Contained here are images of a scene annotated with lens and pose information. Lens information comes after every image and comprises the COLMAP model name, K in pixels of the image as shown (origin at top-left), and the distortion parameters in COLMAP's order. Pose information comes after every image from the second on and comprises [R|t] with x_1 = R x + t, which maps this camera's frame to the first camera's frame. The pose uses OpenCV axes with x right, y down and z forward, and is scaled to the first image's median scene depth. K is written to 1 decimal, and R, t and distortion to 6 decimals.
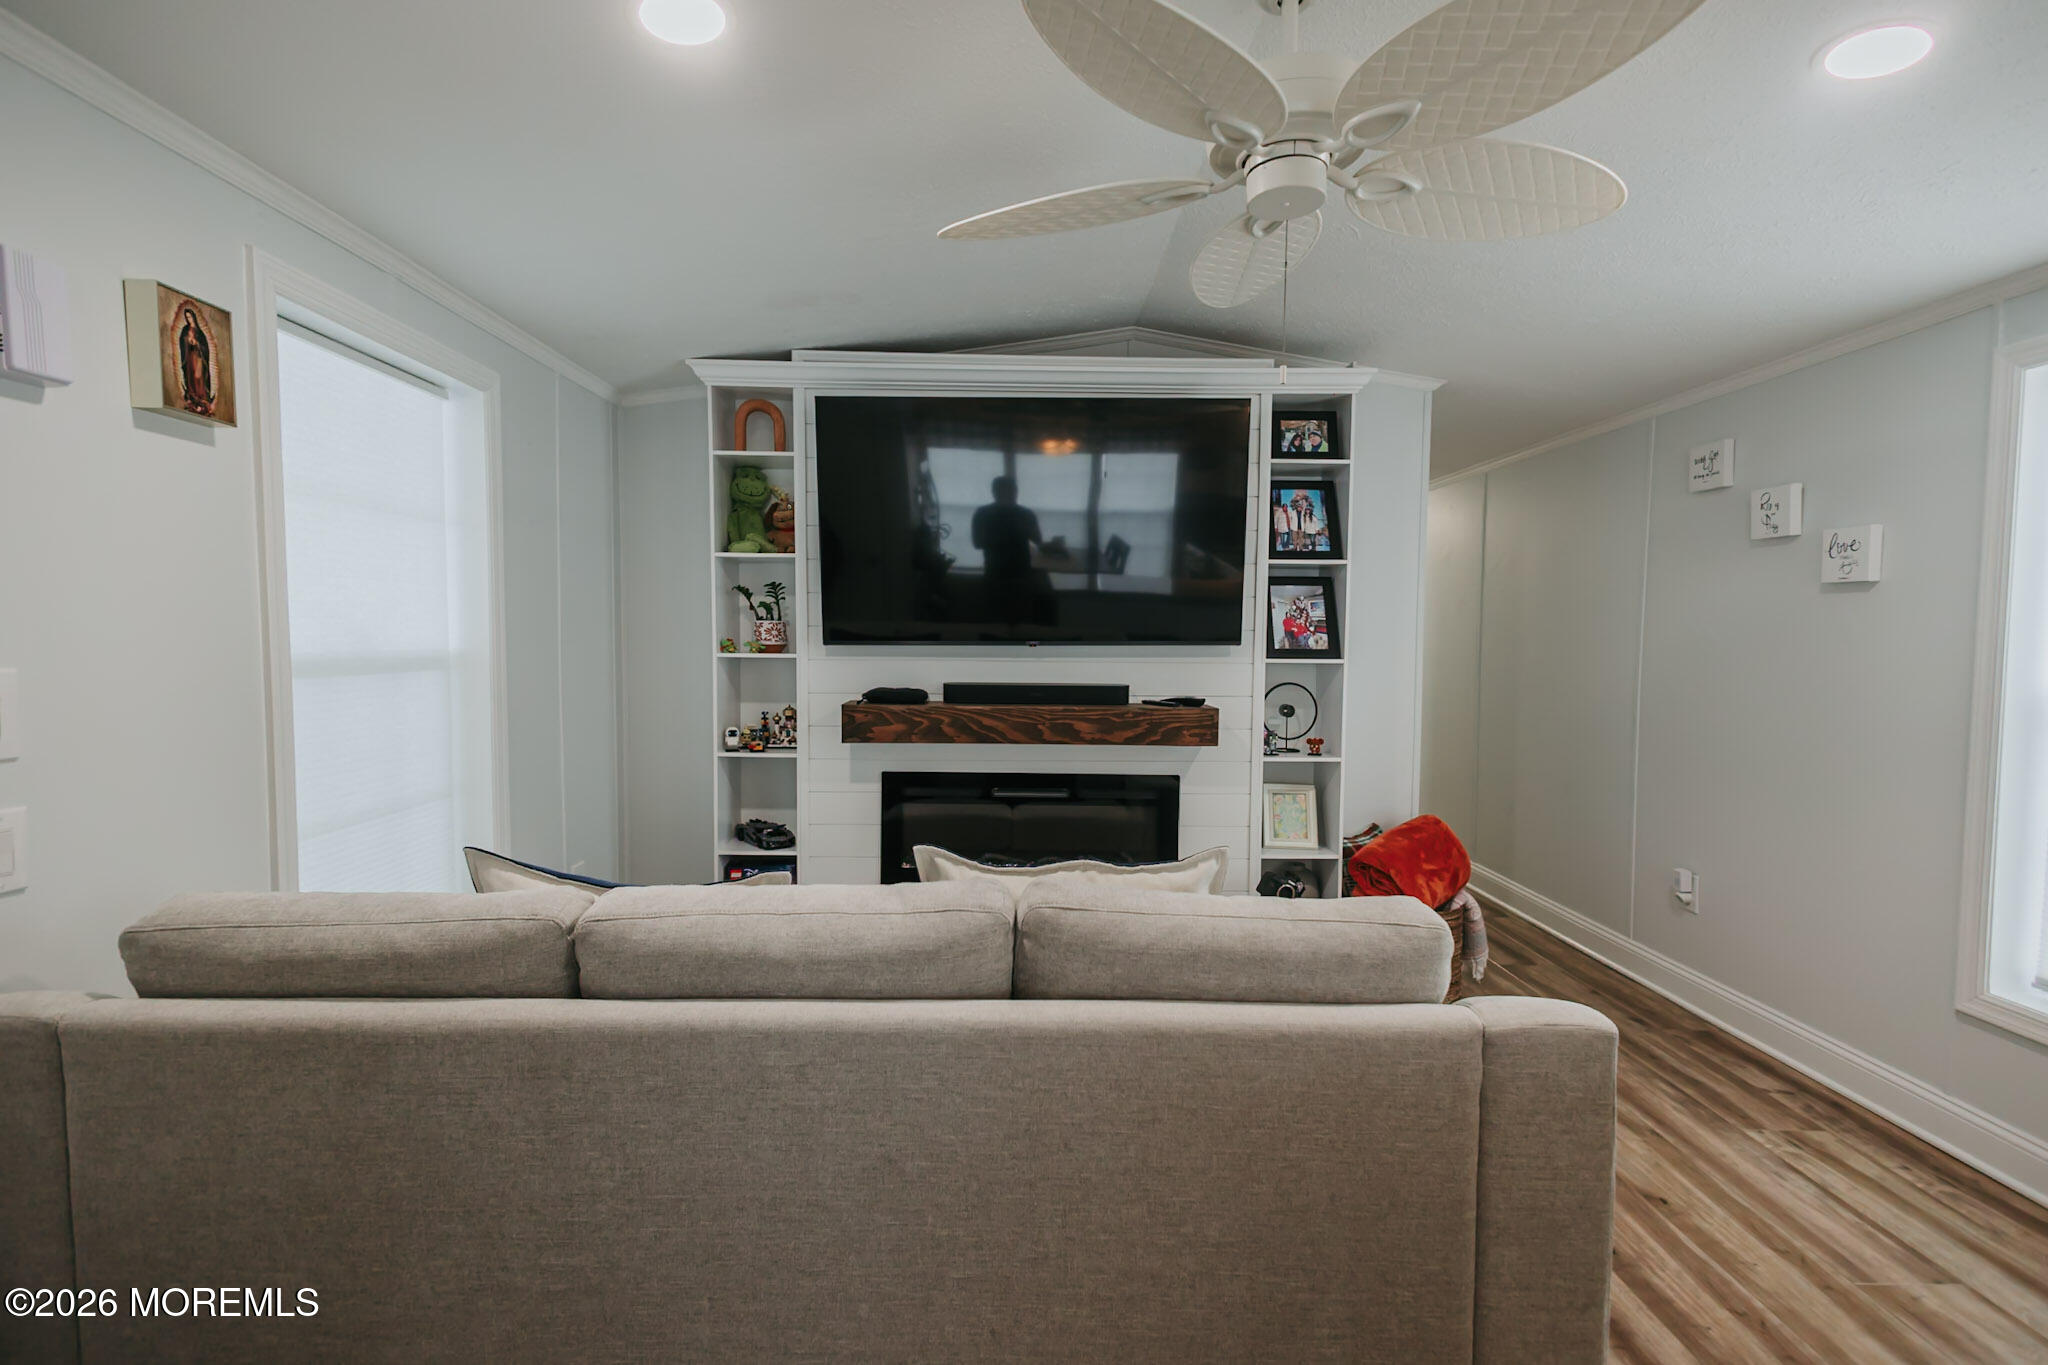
lens RADIAL K [[934.7, 0, 1024.3], [0, 934.7, 684.6], [0, 0, 1]] dist [0.007574, -0.001071]
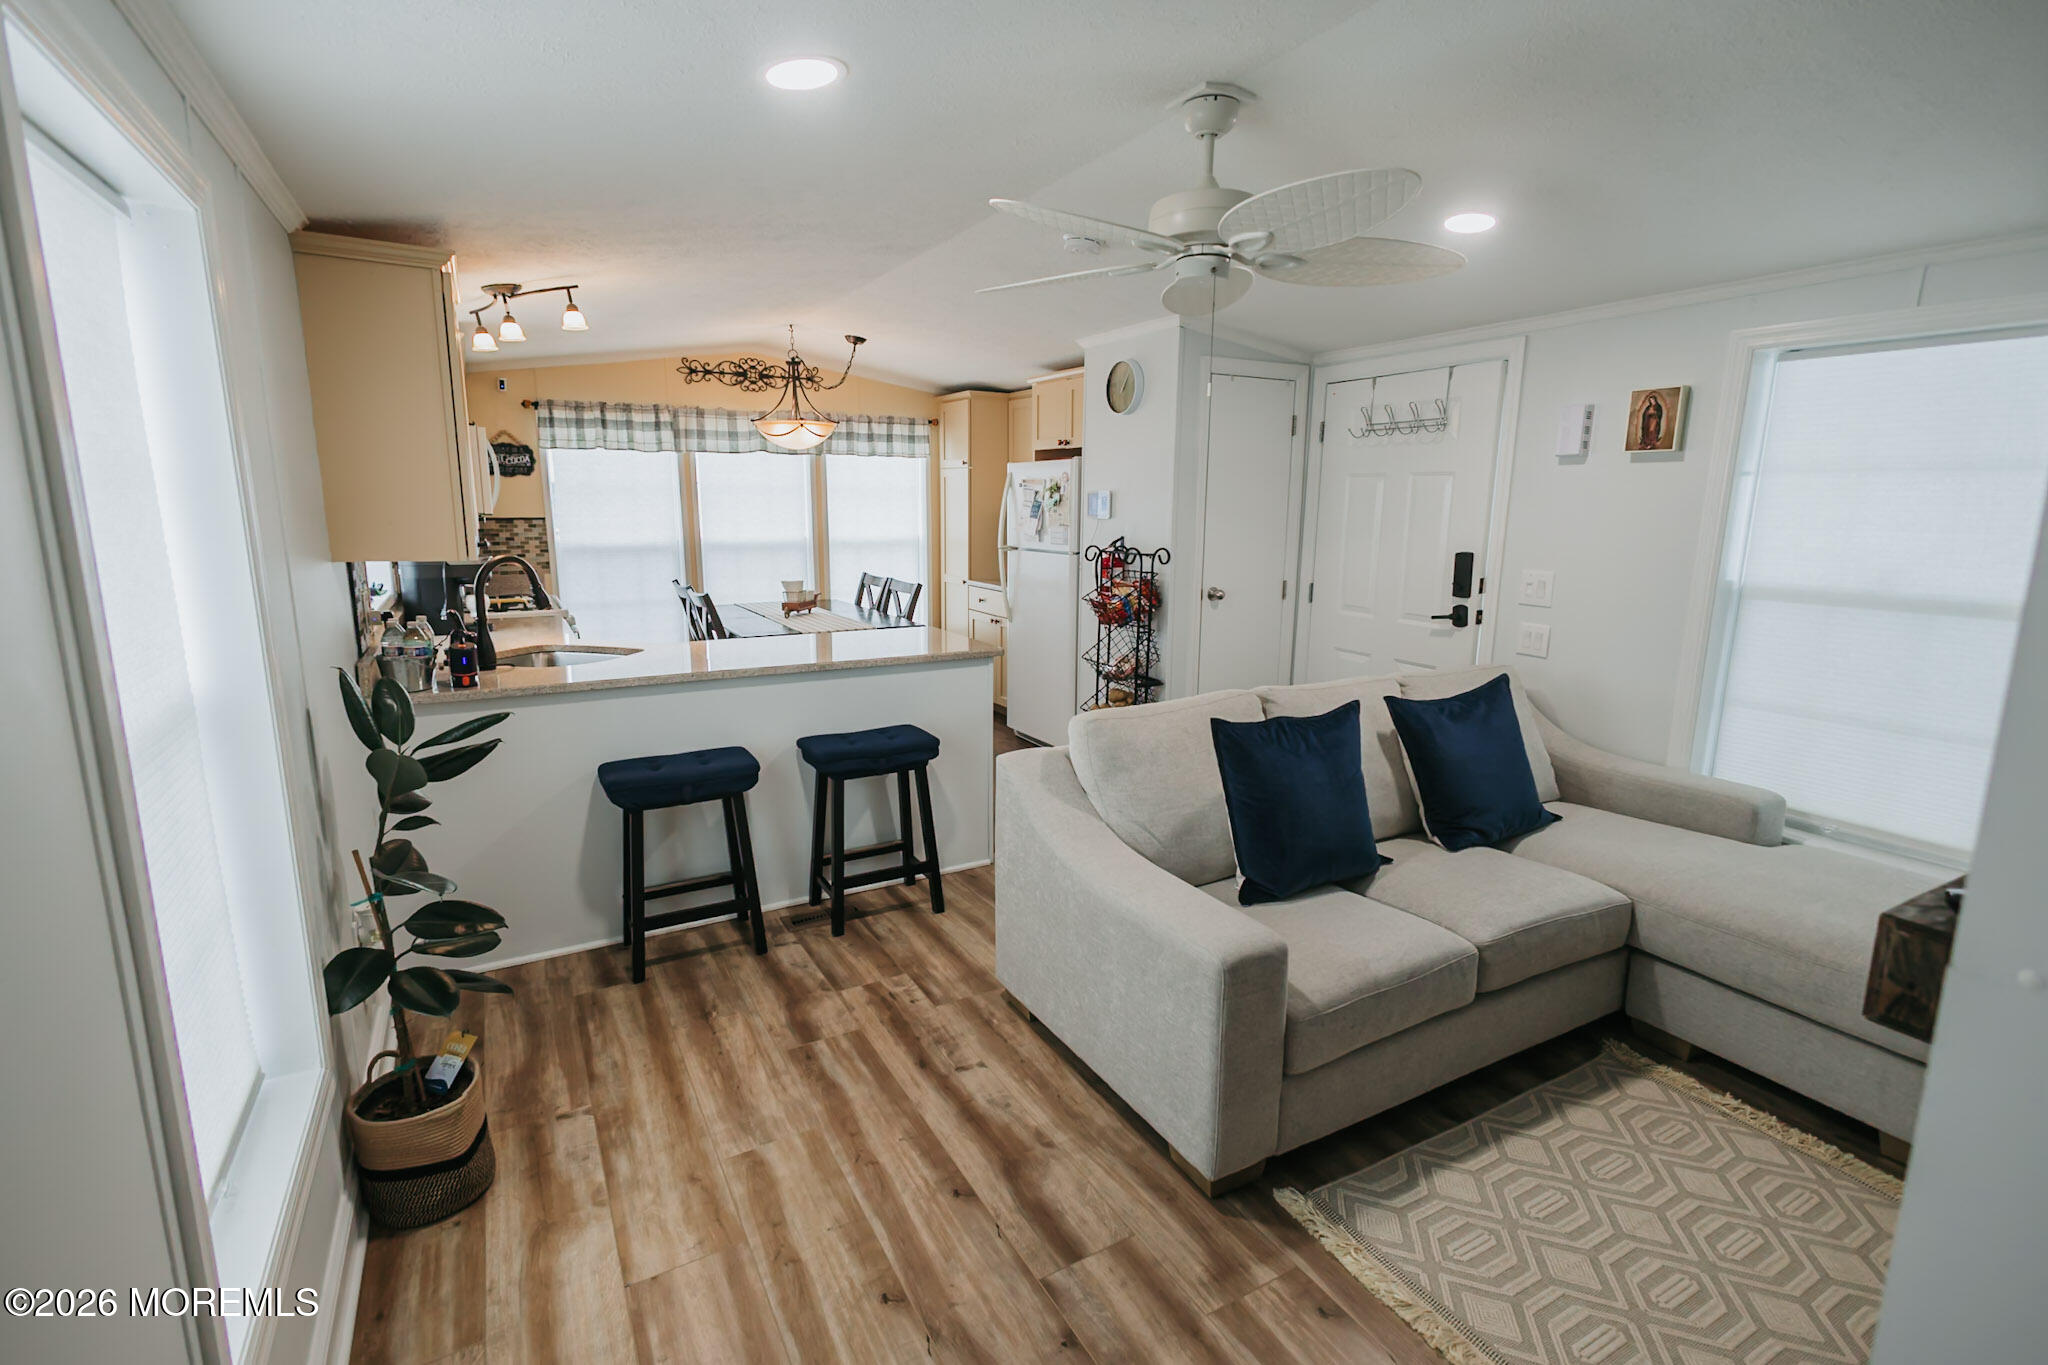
lens RADIAL K [[934.7, 0, 1019.6], [0, 934.7, 681.9], [0, 0, 1]] dist [0.007574, -0.001071]
pose [[-0.880236, 0.078037, -0.468075, 0.694286], [-0.040378, 0.970491, 0.237733, -0.133090], [0.472815, 0.228161, -0.851110, 1.233494]]
